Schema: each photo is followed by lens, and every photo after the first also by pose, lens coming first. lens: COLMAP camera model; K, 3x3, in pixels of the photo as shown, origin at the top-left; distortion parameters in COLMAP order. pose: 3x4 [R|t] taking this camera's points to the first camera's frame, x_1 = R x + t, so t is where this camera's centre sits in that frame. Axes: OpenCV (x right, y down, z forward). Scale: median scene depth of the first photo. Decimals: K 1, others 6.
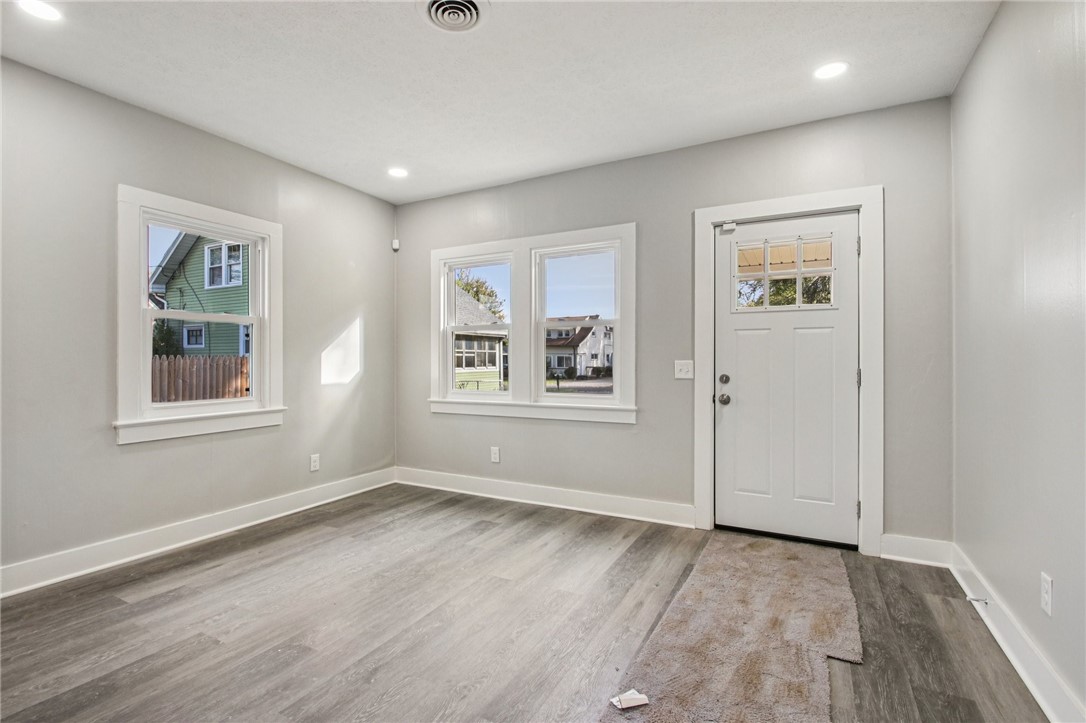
lens RADIAL K [[554.4, 0, 544.8], [0, 554.4, 355.9], [0, 0, 1]] dist [0.000097, -0.015643]
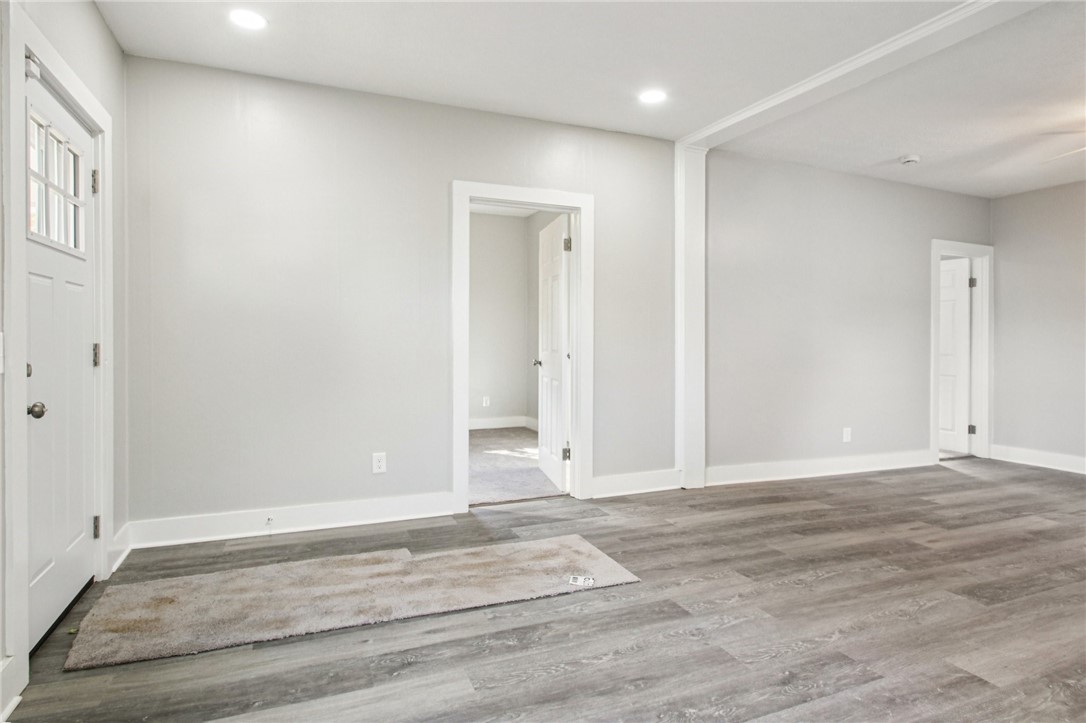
lens RADIAL K [[554.4, 0, 544.8], [0, 554.4, 355.9], [0, 0, 1]] dist [0.000097, -0.015643]
pose [[-0.777991, -0.026069, 0.627735, -0.446077], [-0.011096, 0.999553, 0.027758, 0.038904], [-0.628178, 0.014630, -0.777932, 1.557597]]
